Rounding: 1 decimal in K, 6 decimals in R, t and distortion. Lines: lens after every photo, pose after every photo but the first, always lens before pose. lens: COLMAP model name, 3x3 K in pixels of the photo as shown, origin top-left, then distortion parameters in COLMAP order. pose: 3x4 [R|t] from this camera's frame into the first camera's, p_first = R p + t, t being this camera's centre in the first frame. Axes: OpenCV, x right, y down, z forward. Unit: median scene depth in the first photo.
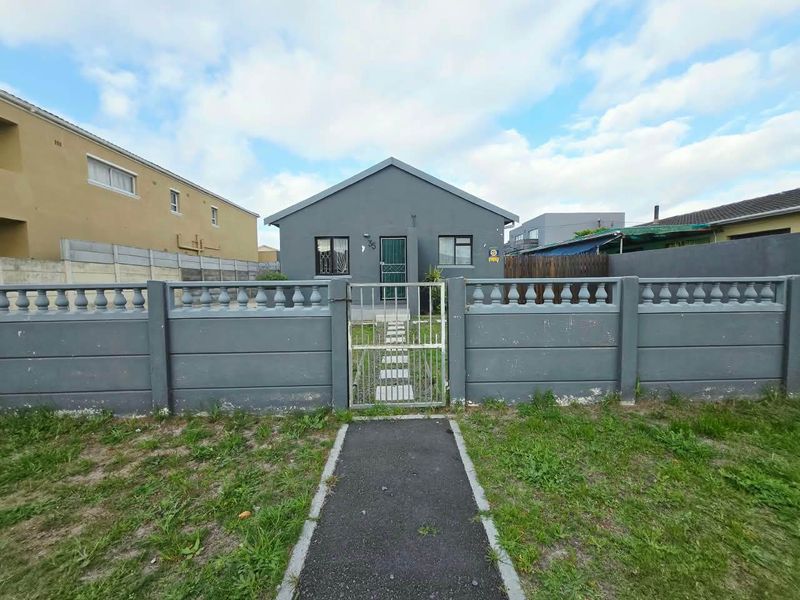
lens RADIAL K [[310.5, 0, 404.7], [0, 310.5, 296.7], [0, 0, 1]] dist [0.005563, 0.000148]
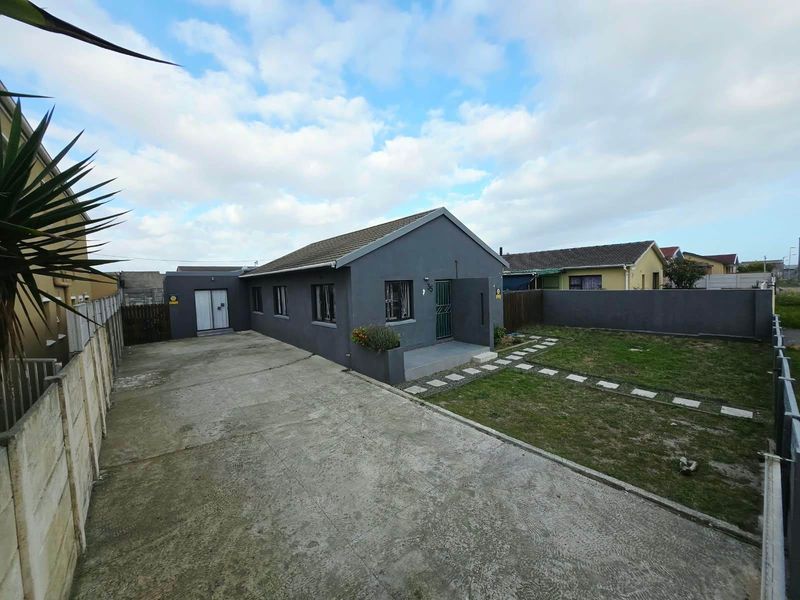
lens RADIAL K [[310.5, 0, 403.3], [0, 310.5, 300.7], [0, 0, 1]] dist [0.005563, 0.000148]
pose [[0.775301, -0.055033, 0.629190, -0.824034], [0.059463, 0.998132, 0.014032, -0.144335], [-0.628787, 0.026534, 0.777125, 0.252586]]
